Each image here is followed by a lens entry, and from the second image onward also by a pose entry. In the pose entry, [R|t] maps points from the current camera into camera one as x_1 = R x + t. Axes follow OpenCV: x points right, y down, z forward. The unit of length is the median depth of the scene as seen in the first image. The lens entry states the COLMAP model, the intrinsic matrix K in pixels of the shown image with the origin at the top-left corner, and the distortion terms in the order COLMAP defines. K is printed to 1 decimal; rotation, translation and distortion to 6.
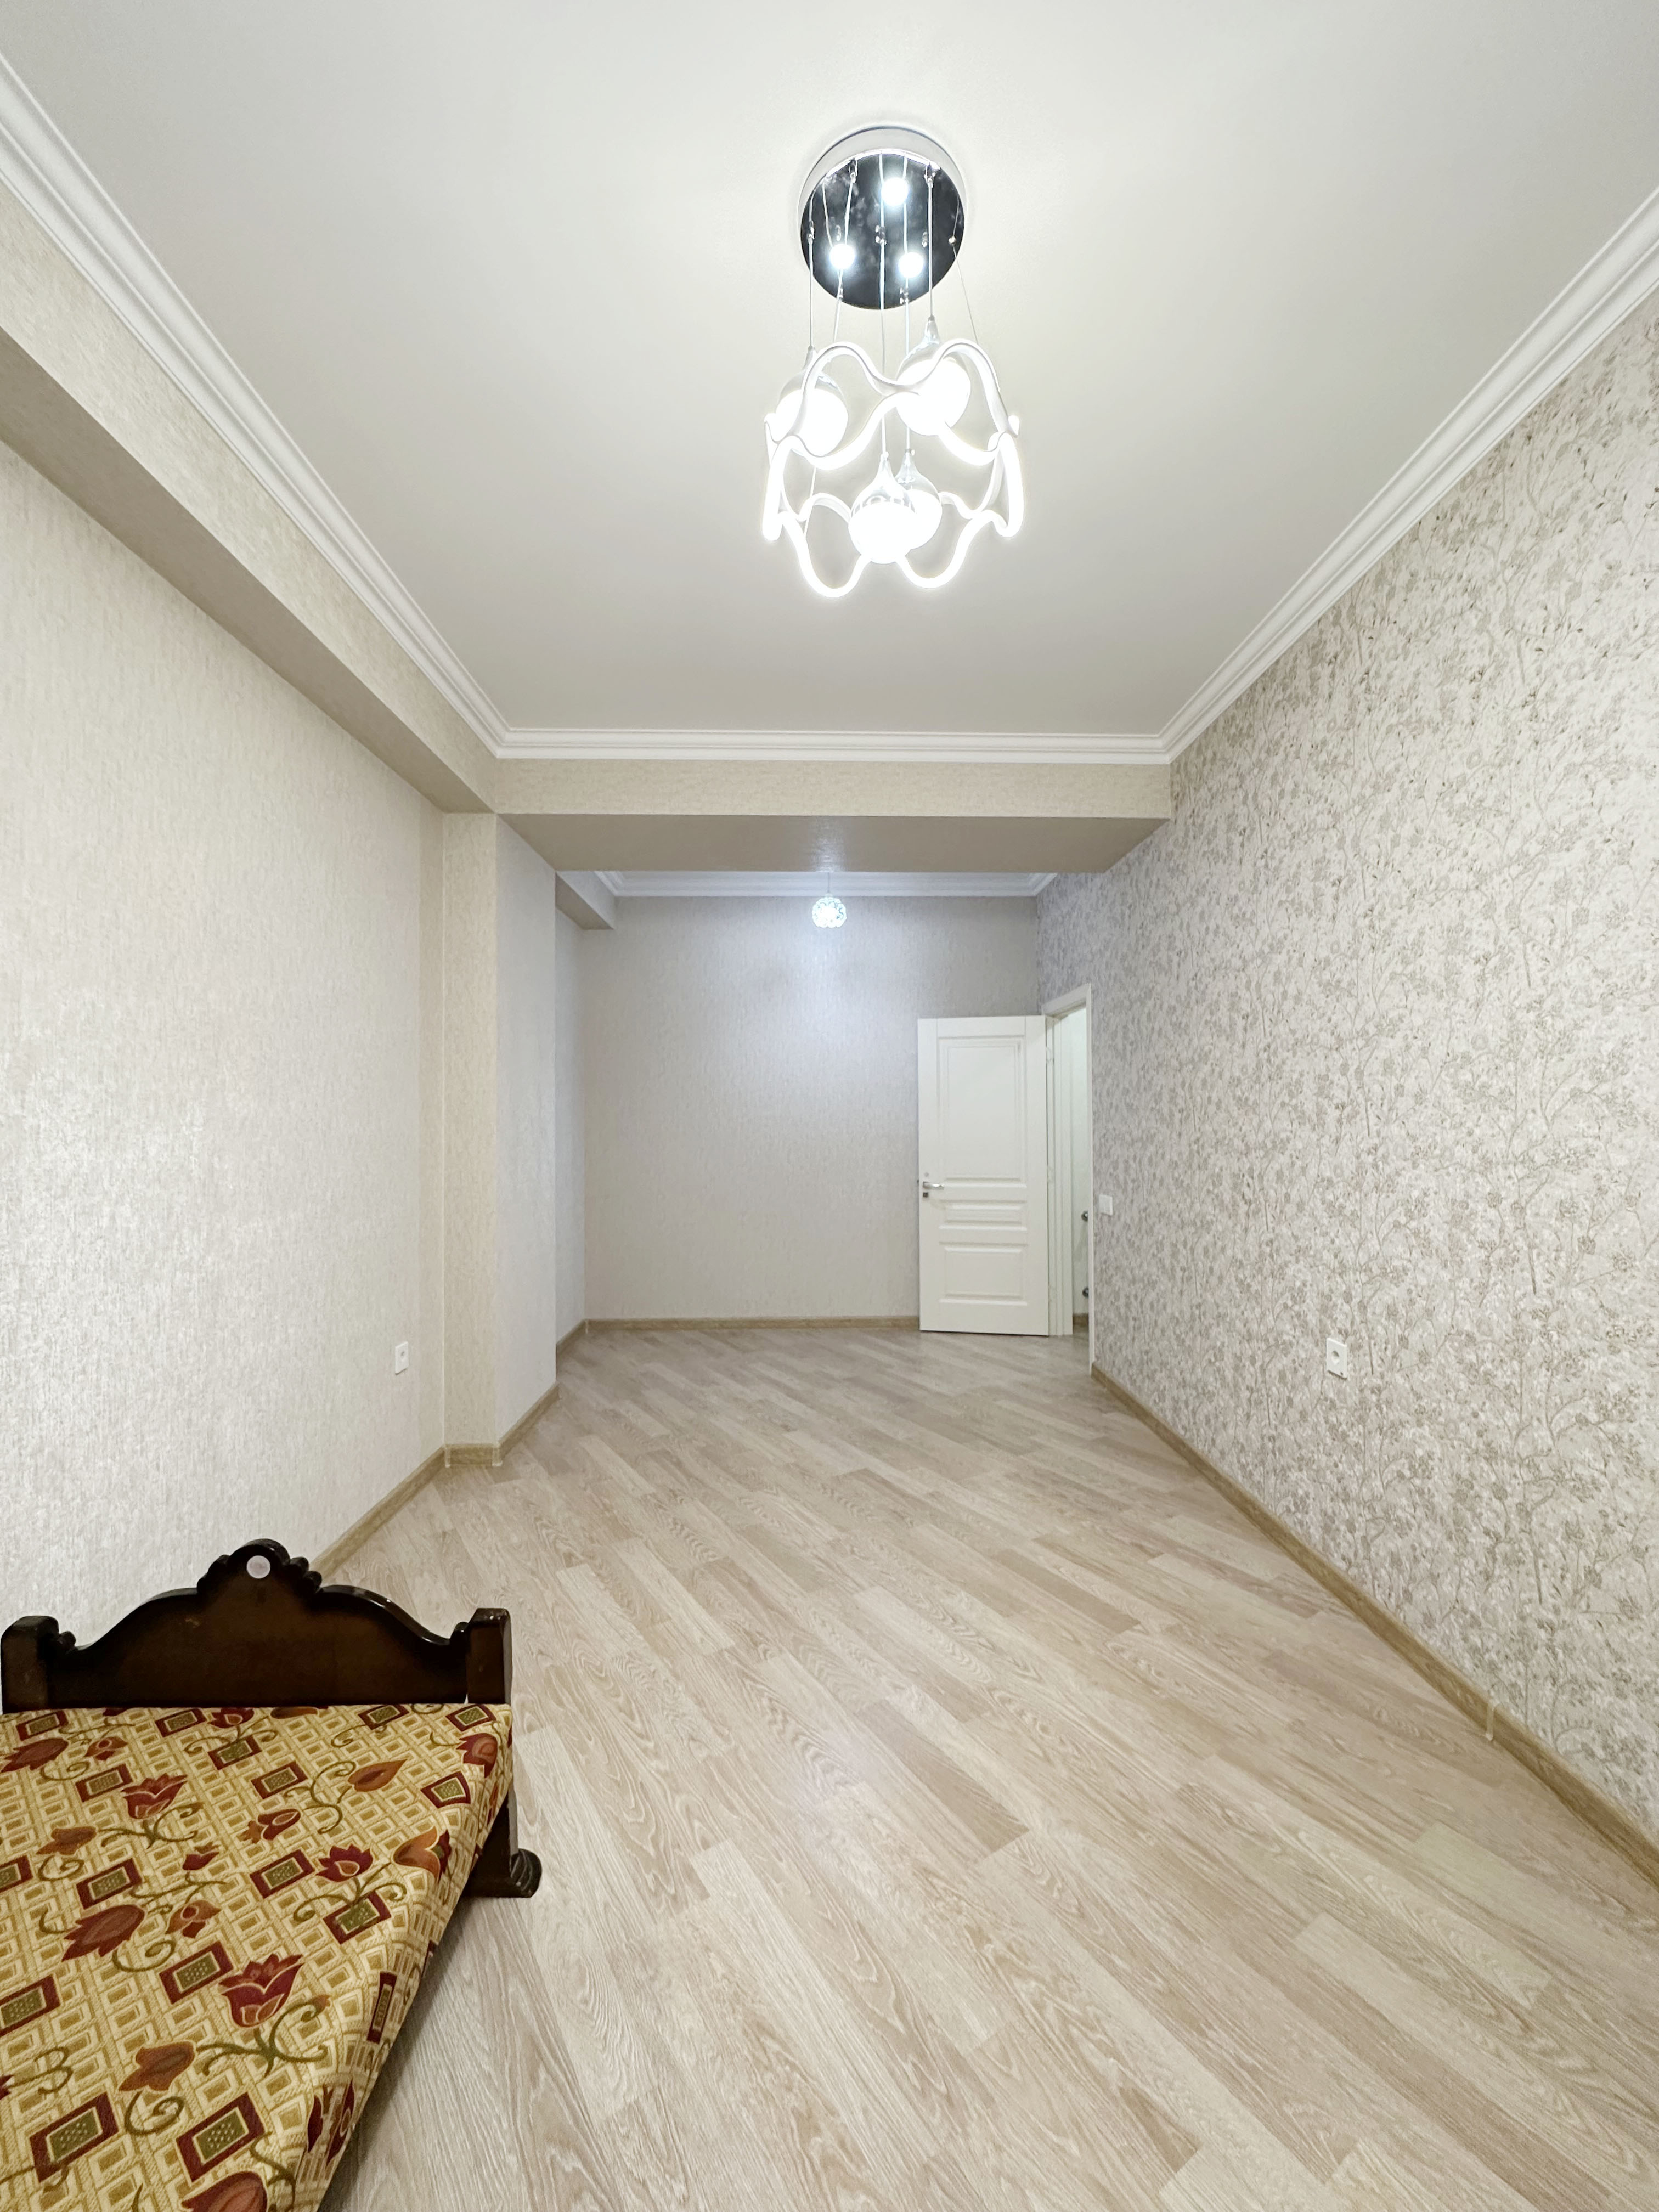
lens RADIAL K [[879.2, 0, 829.5], [0, 879.2, 1106.0], [0, 0, 1]] dist [-0.002583, 0.000050]
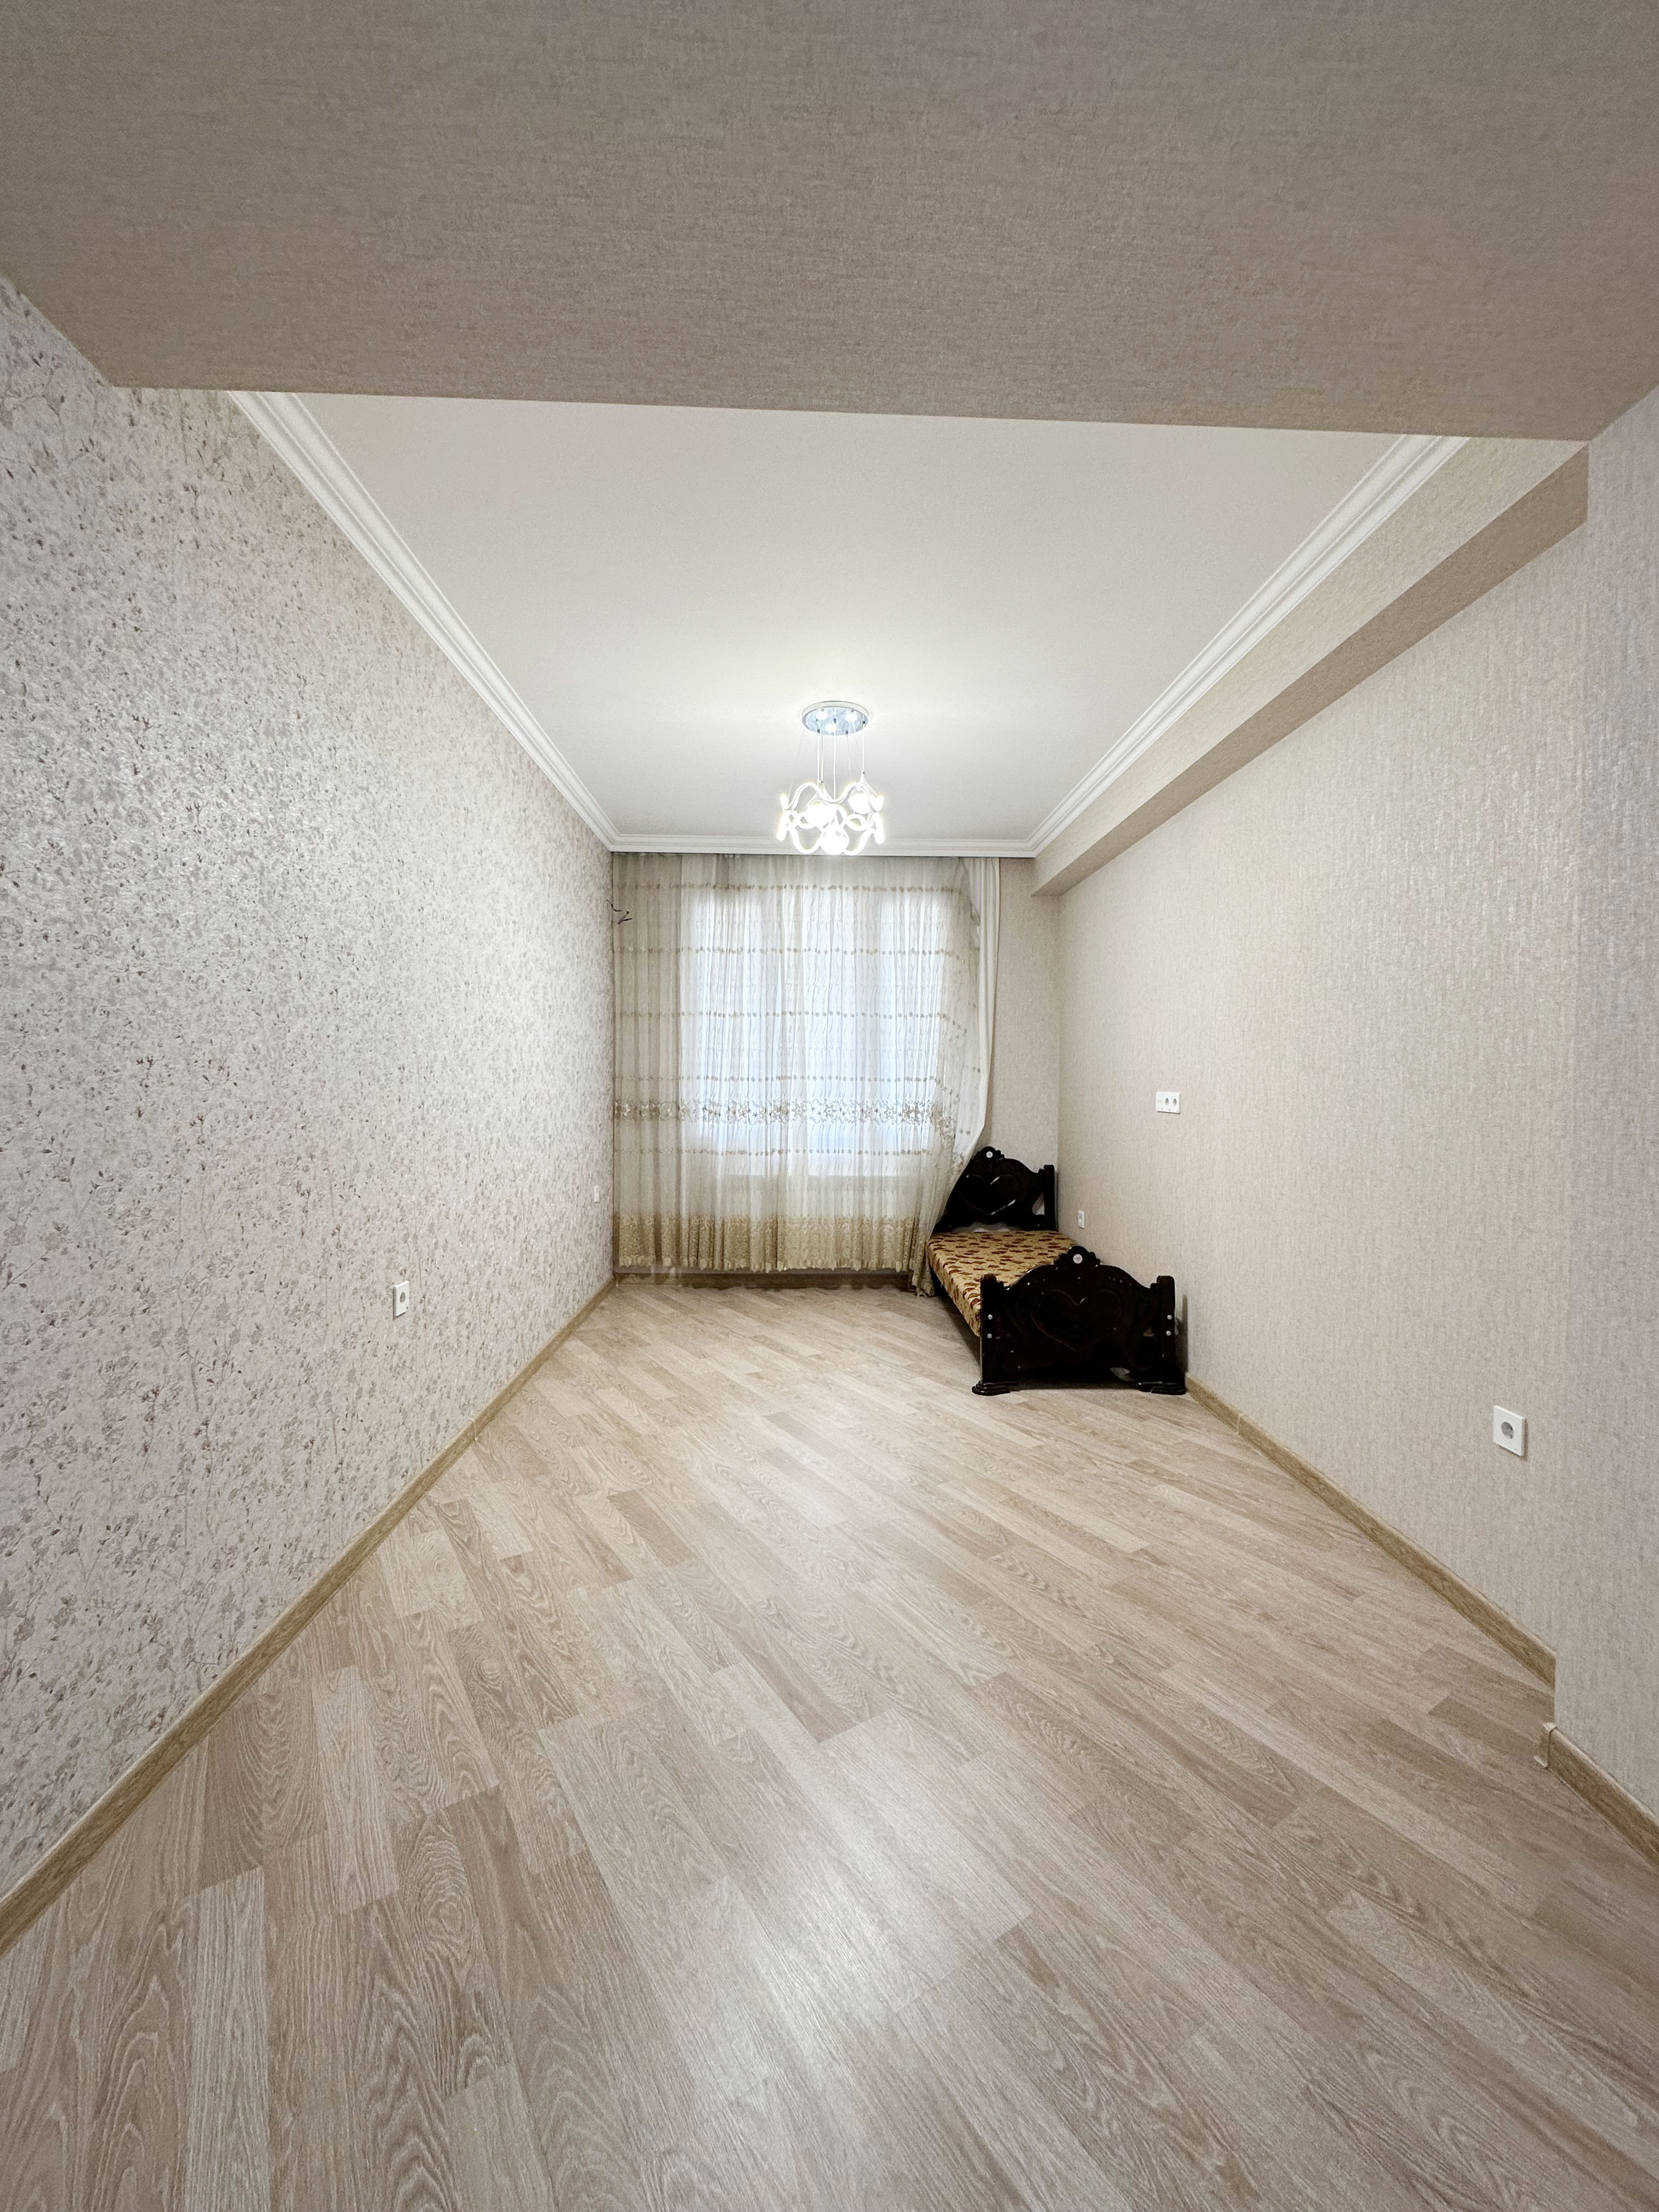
lens RADIAL K [[879.2, 0, 829.5], [0, 879.2, 1106.0], [0, 0, 1]] dist [-0.002583, 0.000050]
pose [[-0.999984, -0.000750, -0.005557, 0.056450], [-0.000814, 0.999933, 0.011583, 0.037492], [0.005548, 0.011587, -0.999917, 2.231672]]
